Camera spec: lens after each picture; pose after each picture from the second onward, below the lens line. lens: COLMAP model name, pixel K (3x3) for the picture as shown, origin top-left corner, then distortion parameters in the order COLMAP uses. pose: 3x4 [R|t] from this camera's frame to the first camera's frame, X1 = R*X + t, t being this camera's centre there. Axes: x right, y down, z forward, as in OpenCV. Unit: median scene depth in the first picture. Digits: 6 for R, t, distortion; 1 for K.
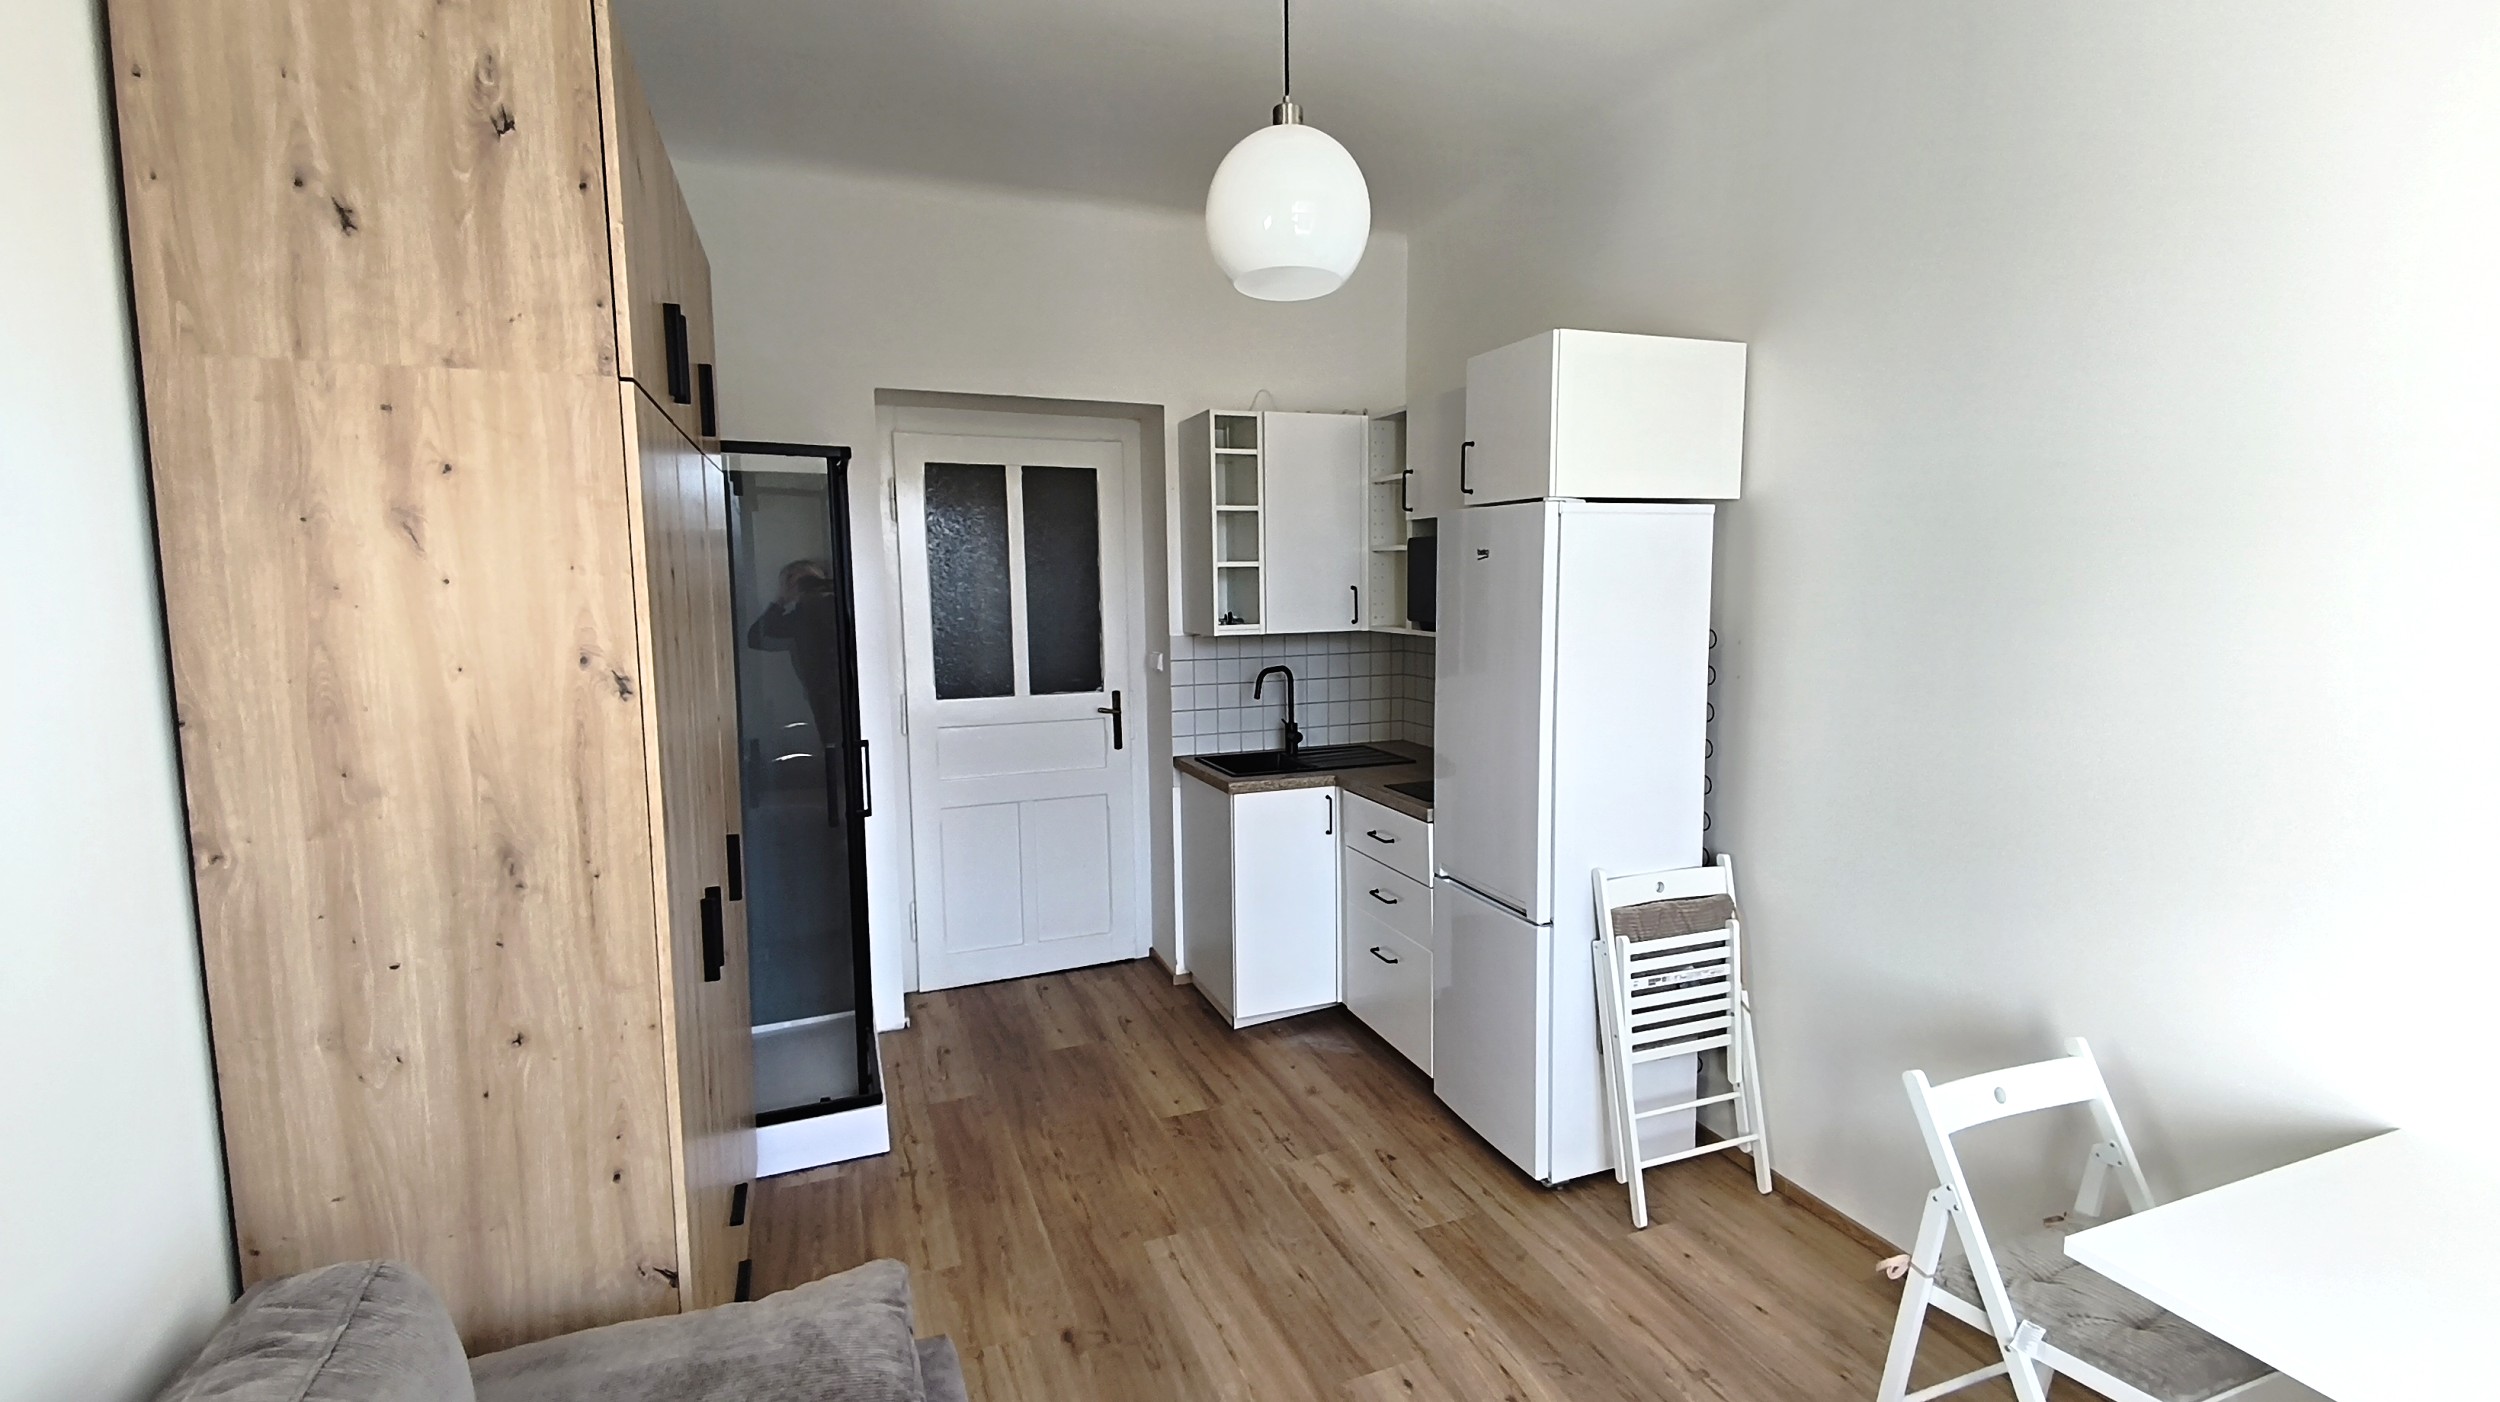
lens RADIAL K [[1082.0, 0, 1250.4], [0, 1082.0, 698.1], [0, 0, 1]] dist [0.017061, -0.005326]
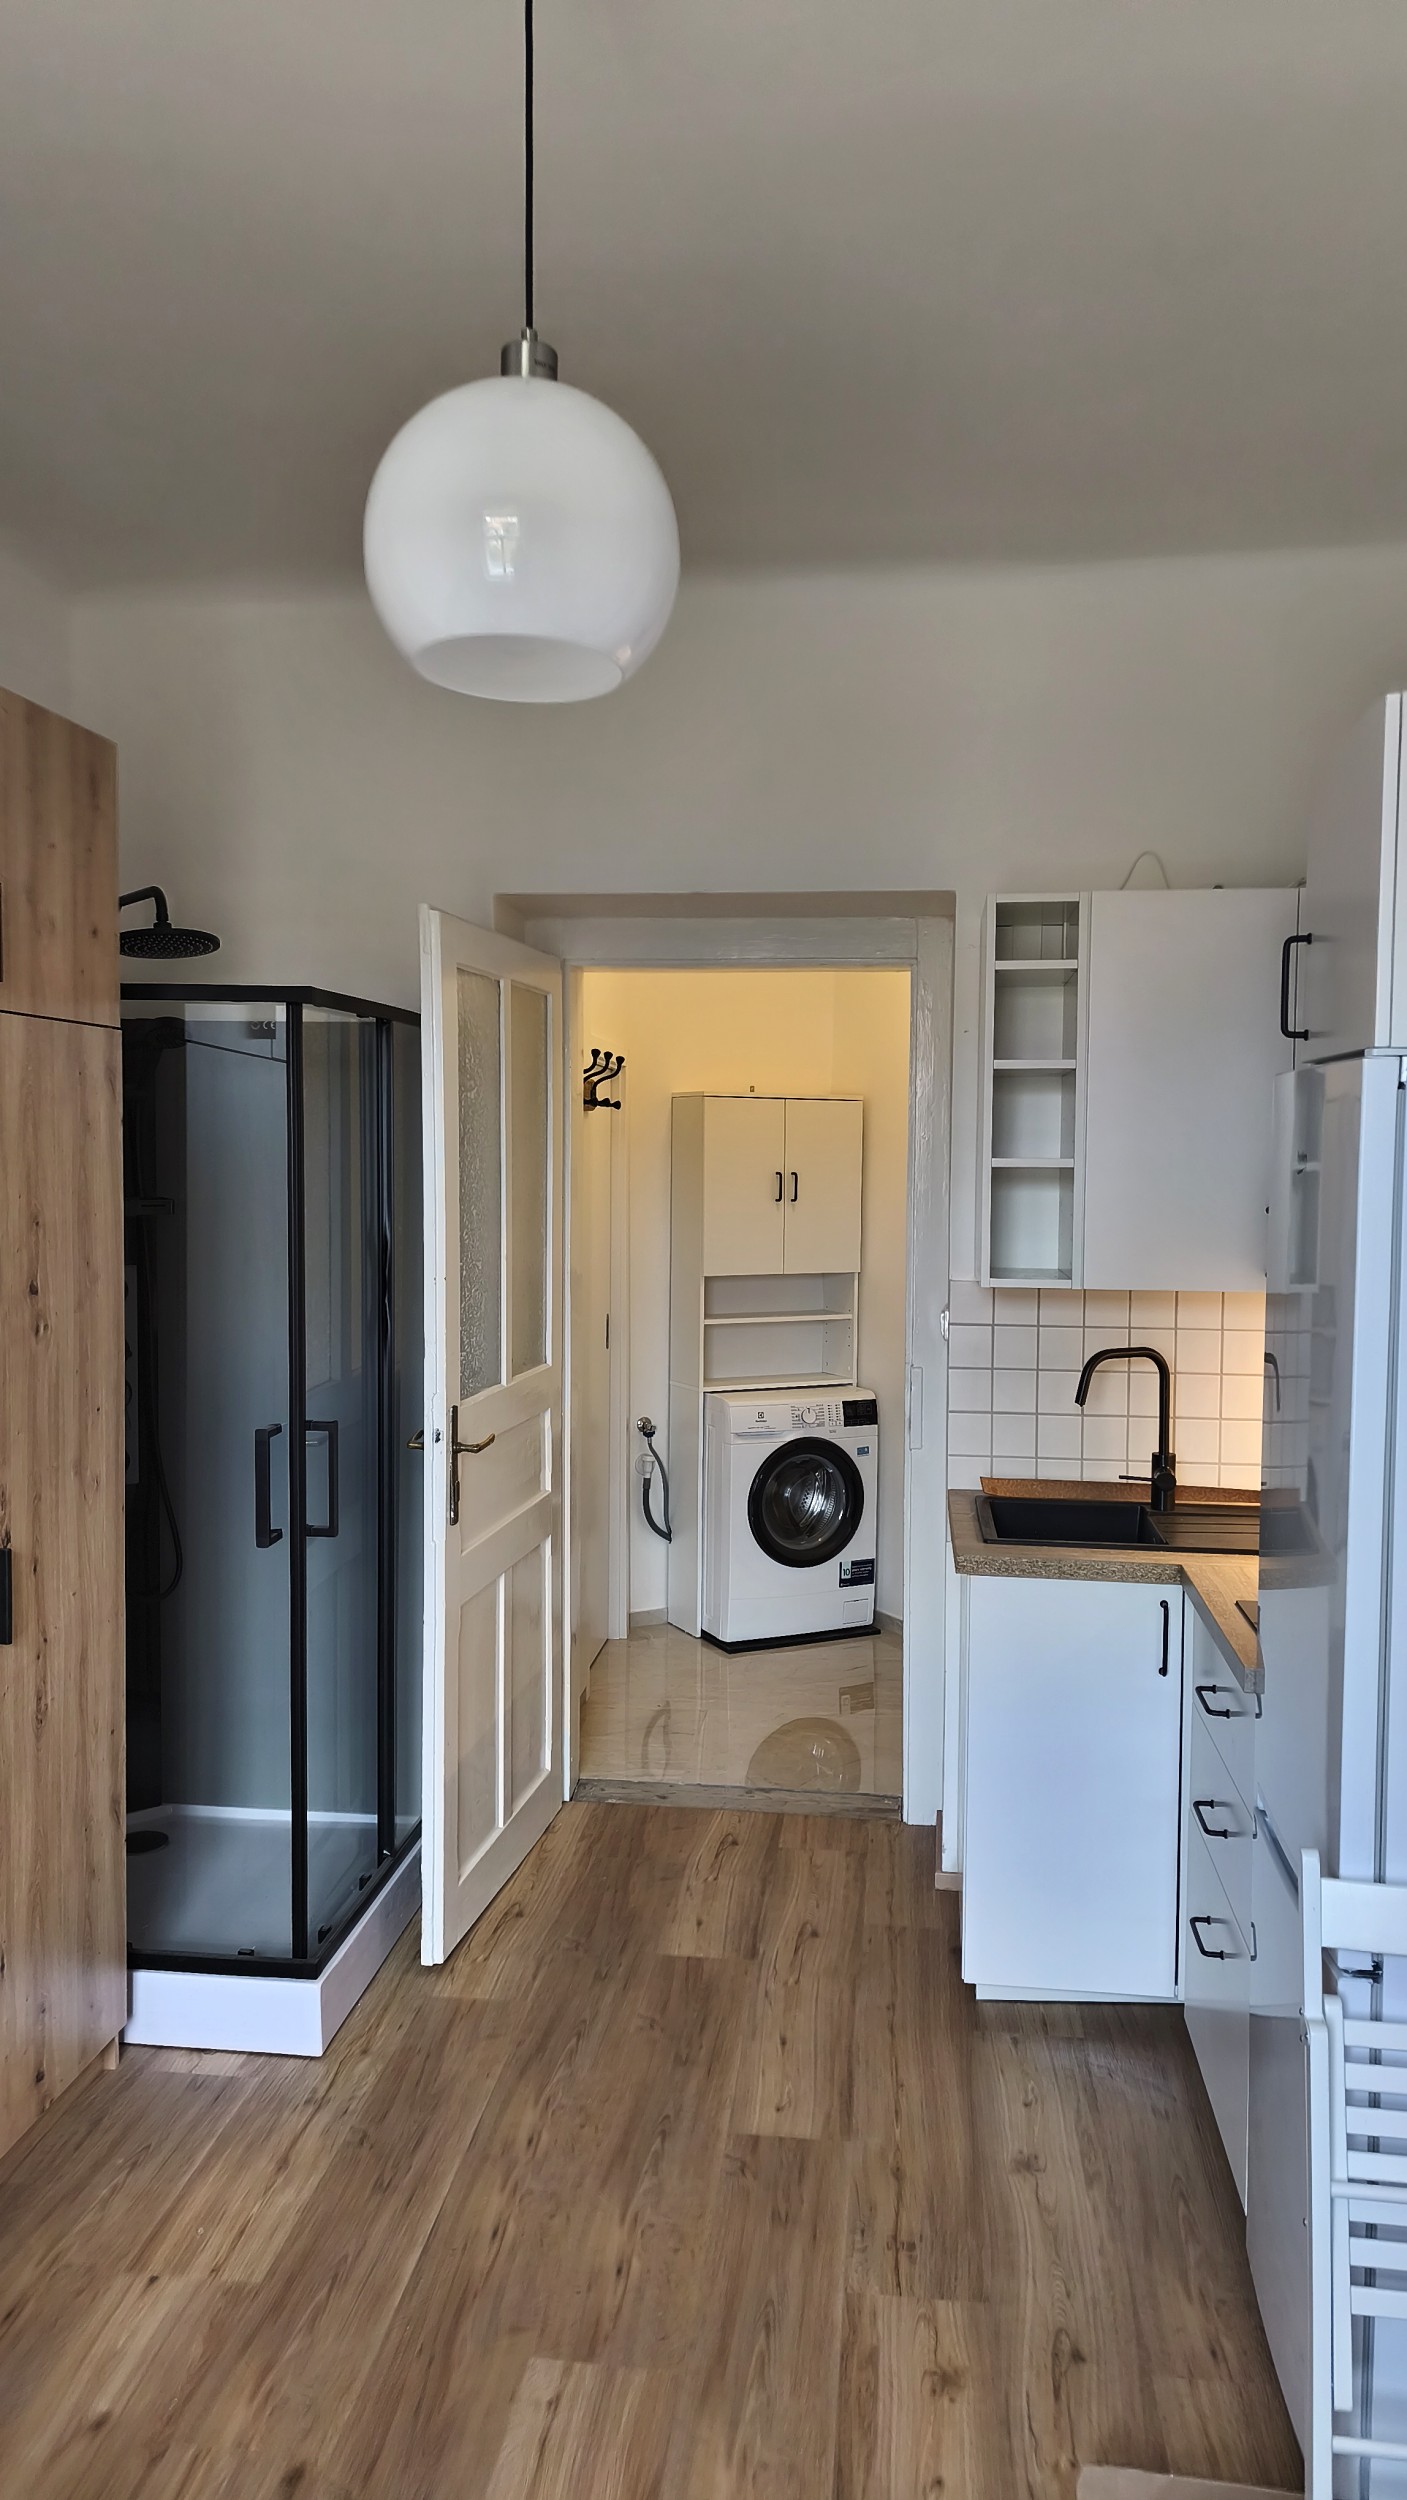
lens RADIAL K [[1658.3, 0, 697.8], [0, 1658.3, 1244.3], [0, 0, 1]] dist [0.000948, -0.001670]
pose [[0.875295, 0.048087, -0.481192, 0.309189], [-0.074597, 0.996560, -0.036104, -0.045337], [0.477801, 0.067497, 0.875871, 0.203962]]
